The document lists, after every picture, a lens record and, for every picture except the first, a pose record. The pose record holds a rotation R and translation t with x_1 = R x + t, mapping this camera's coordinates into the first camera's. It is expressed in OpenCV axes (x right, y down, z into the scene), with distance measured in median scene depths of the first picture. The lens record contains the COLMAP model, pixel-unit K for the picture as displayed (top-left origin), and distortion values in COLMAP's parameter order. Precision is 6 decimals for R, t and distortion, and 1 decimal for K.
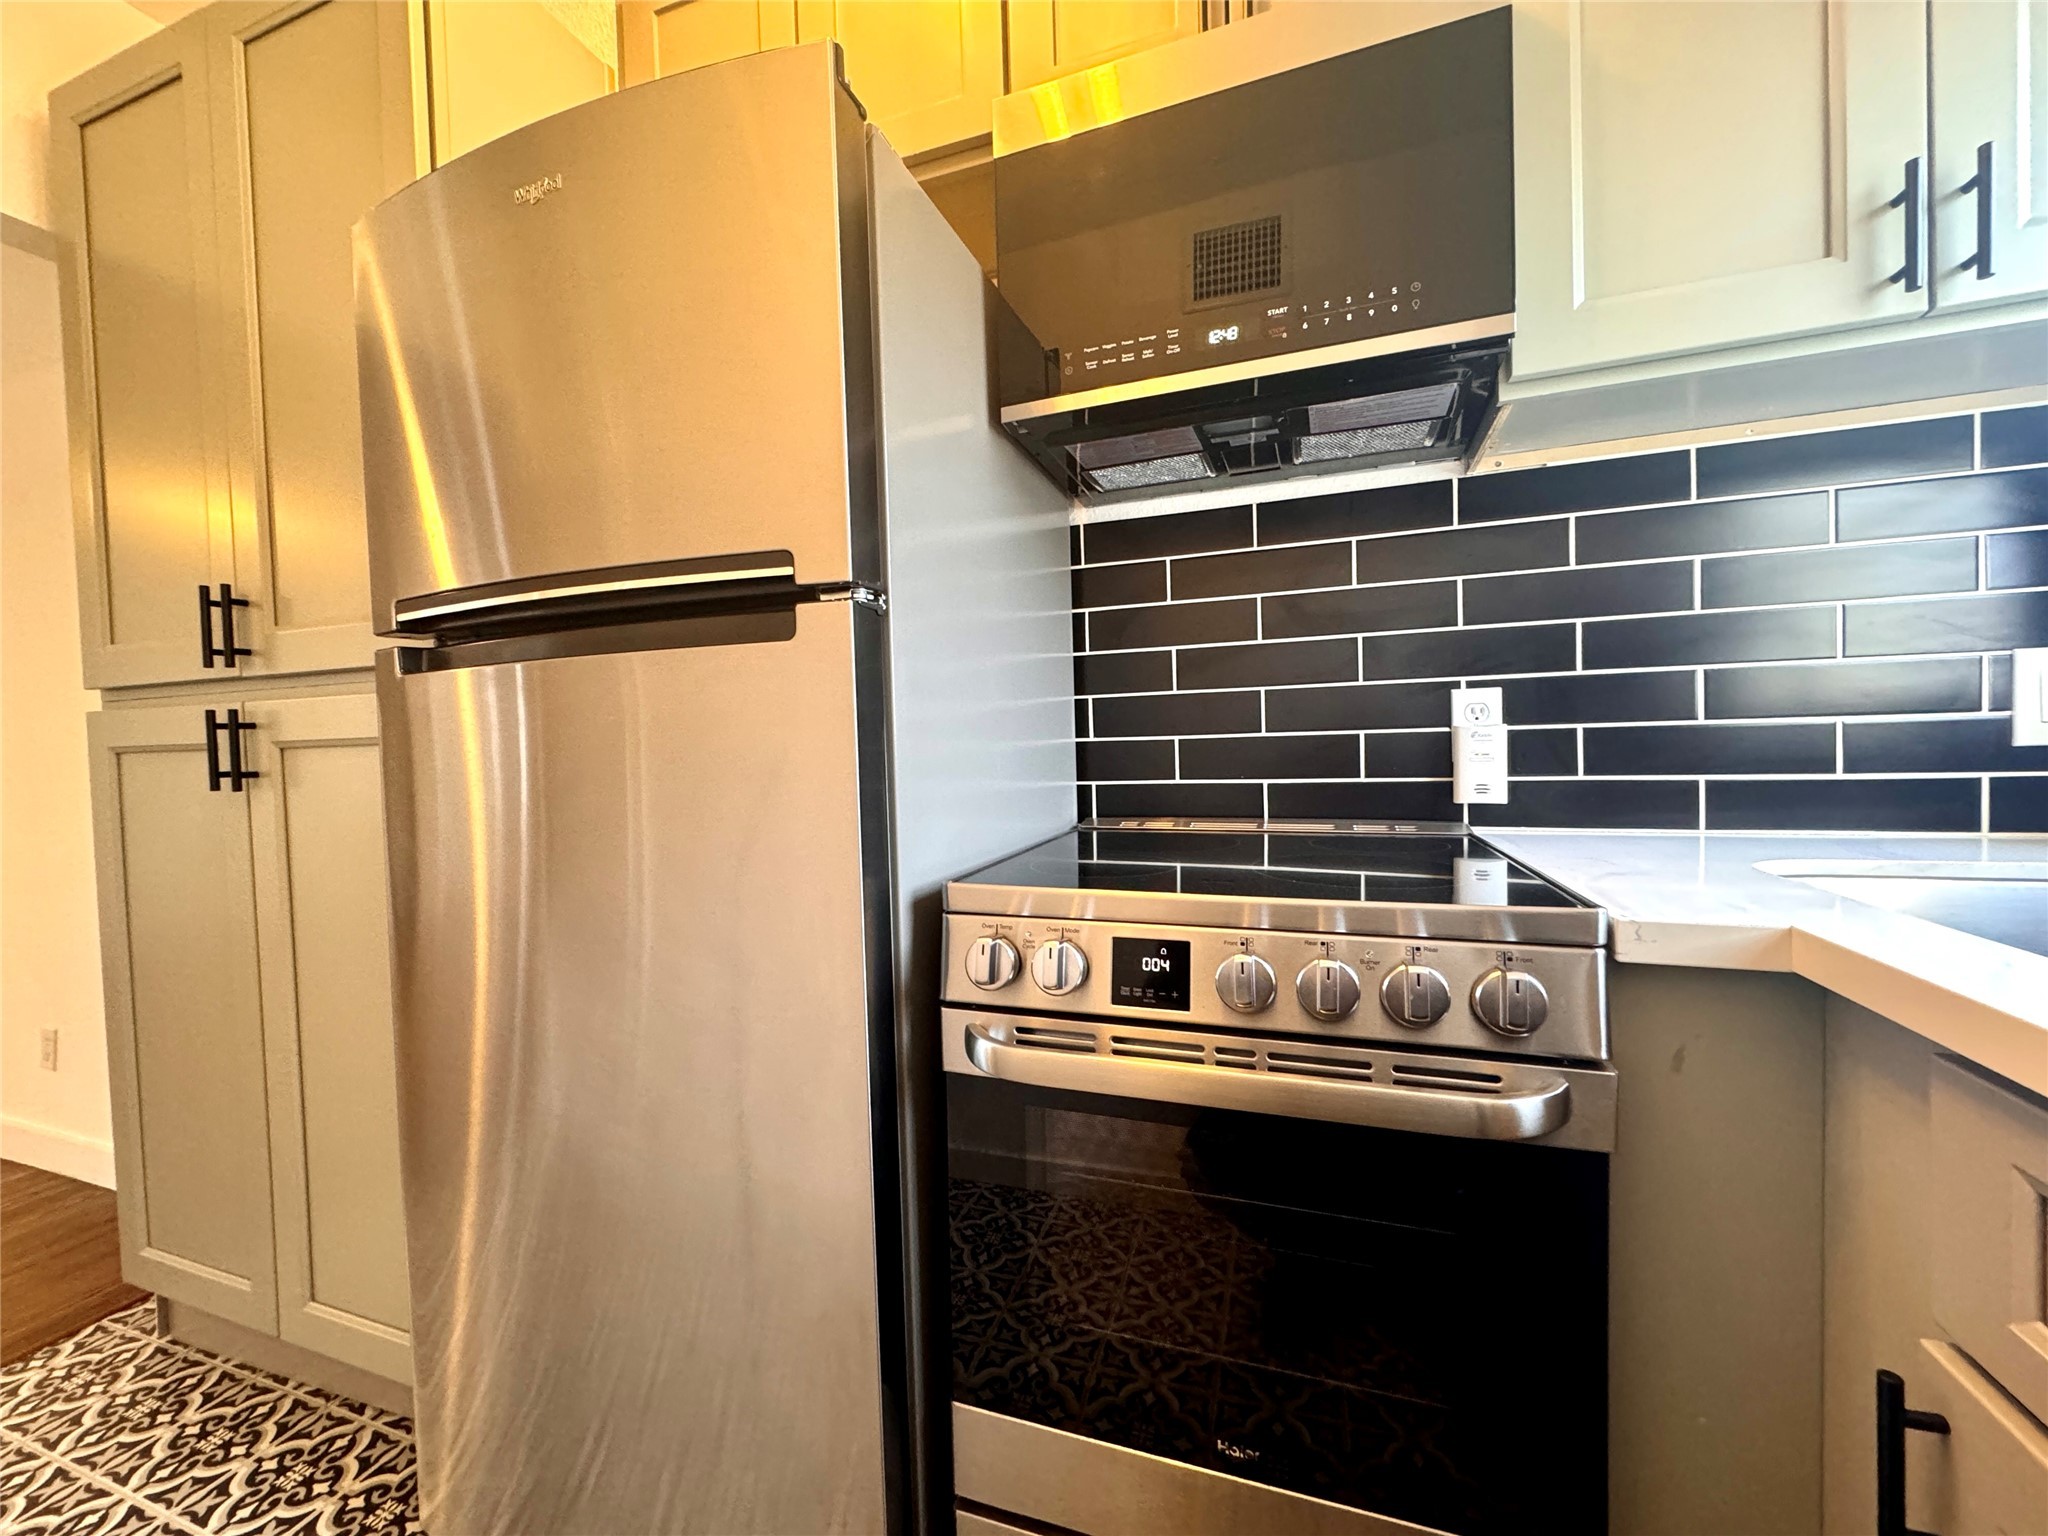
lens RADIAL K [[820.8, 0, 1028.3], [0, 820.8, 769.2], [0, 0, 1]] dist [-0.001652, -0.000526]
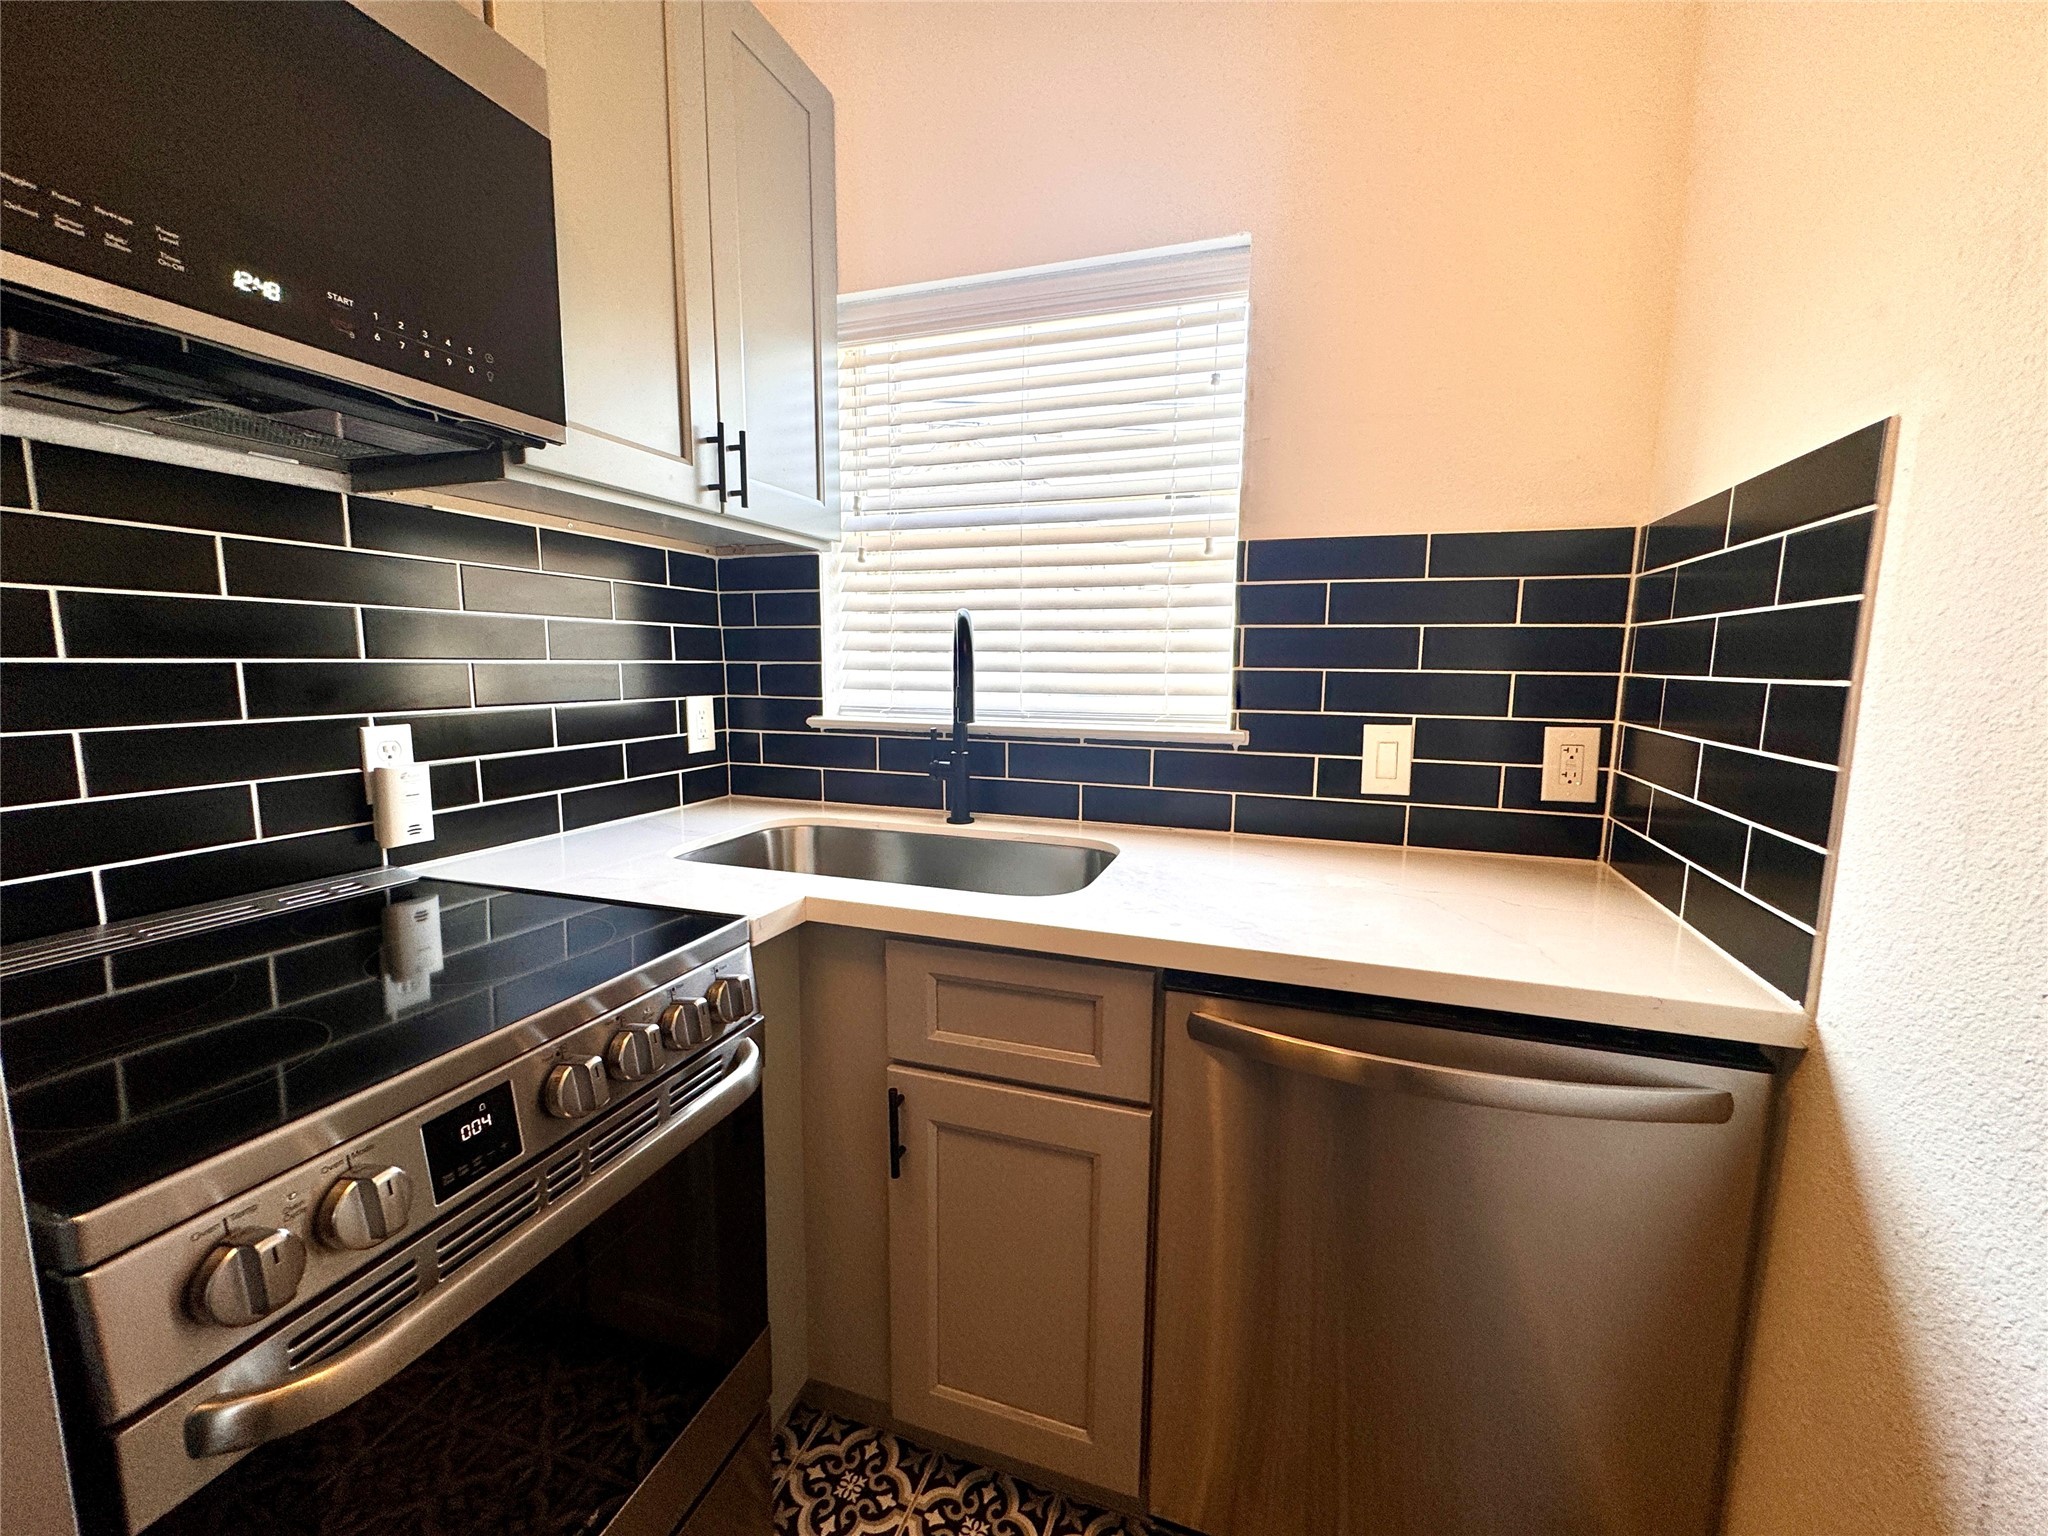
lens RADIAL K [[820.8, 0, 1041.2], [0, 820.8, 760.3], [0, 0, 1]] dist [-0.001652, -0.000526]
pose [[-0.033344, -0.093507, 0.995060, -0.531695], [0.018510, 0.995385, 0.094158, -0.165718], [-0.999273, 0.021559, -0.031459, 0.336551]]
